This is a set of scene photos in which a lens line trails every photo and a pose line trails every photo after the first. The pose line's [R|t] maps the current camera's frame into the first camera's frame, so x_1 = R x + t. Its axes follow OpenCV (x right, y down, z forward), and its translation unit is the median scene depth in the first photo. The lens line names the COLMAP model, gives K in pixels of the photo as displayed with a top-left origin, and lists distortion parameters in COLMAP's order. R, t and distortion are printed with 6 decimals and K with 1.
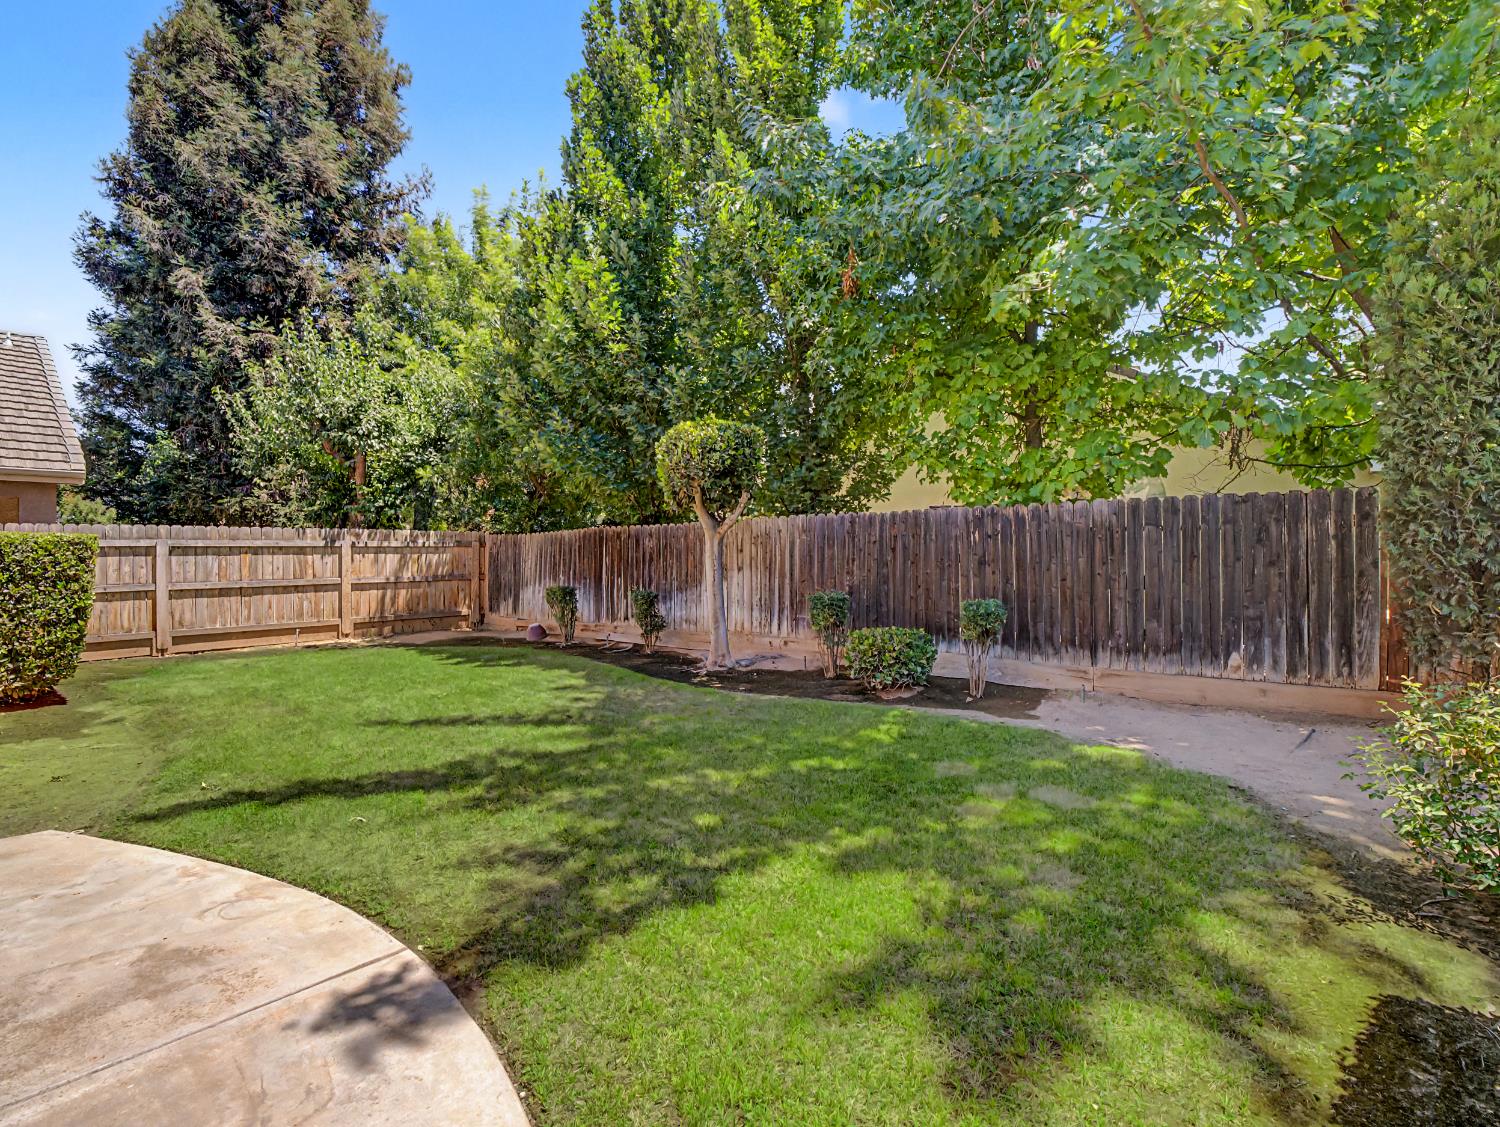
lens RADIAL K [[704.3, 0, 750.3], [0, 704.3, 559.9], [0, 0, 1]] dist [-0.003715, -0.007748]
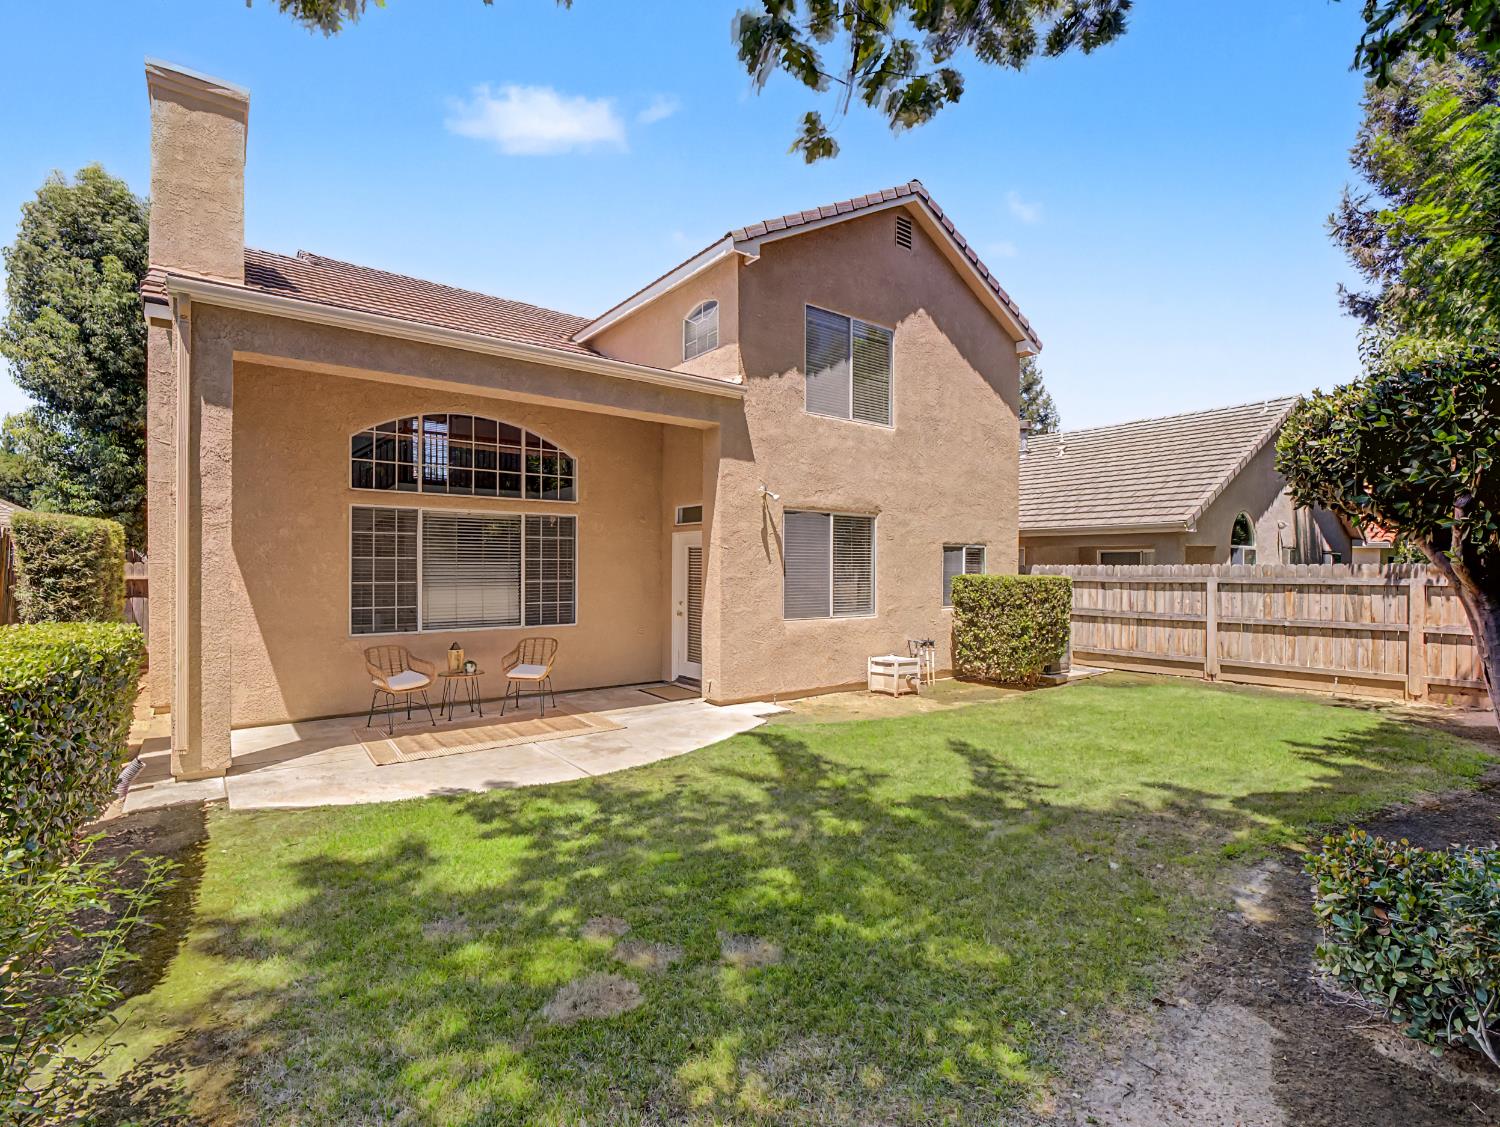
lens RADIAL K [[704.3, 0, 750.3], [0, 704.3, 559.9], [0, 0, 1]] dist [-0.003715, -0.007748]
pose [[-0.157543, -0.018948, -0.987330, 0.358693], [-0.026914, 0.999527, -0.014887, -0.017965], [0.987145, 0.024228, -0.157978, 0.416349]]
